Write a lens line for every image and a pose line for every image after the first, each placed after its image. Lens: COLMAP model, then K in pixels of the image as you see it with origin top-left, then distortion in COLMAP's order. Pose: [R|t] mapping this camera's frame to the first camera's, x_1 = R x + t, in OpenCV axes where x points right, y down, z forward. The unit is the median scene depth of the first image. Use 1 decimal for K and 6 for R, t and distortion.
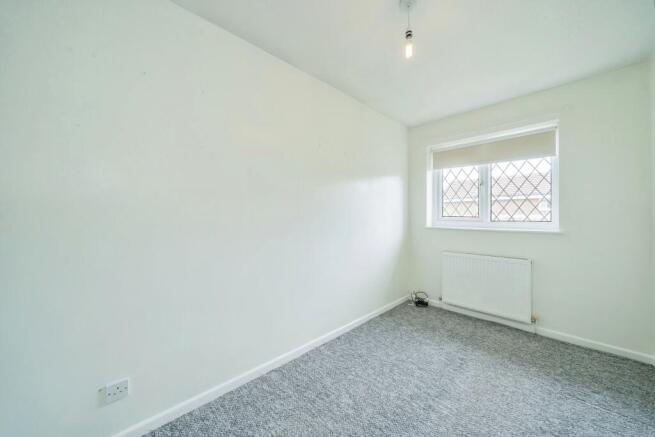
lens RADIAL K [[244.7, 0, 326.7], [0, 244.7, 216.7], [0, 0, 1]] dist [0.000369, 0.000078]
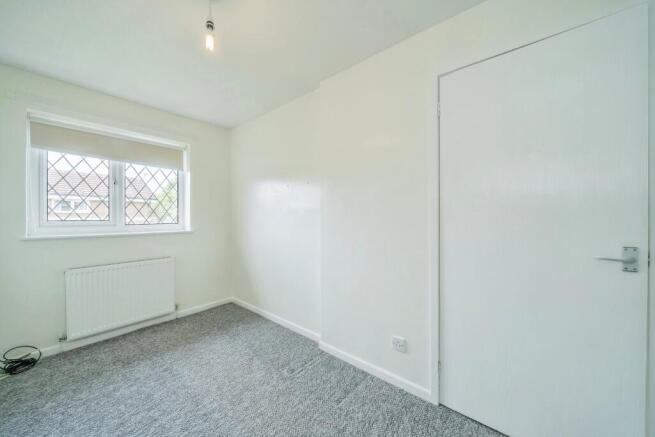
lens RADIAL K [[244.7, 0, 326.7], [0, 244.7, 216.7], [0, 0, 1]] dist [0.000369, 0.000078]
pose [[-0.143642, 0.004576, 0.989619, -0.366227], [0.012475, 0.999918, -0.002812, 0.000172], [-0.989551, 0.011942, -0.143687, 0.392269]]
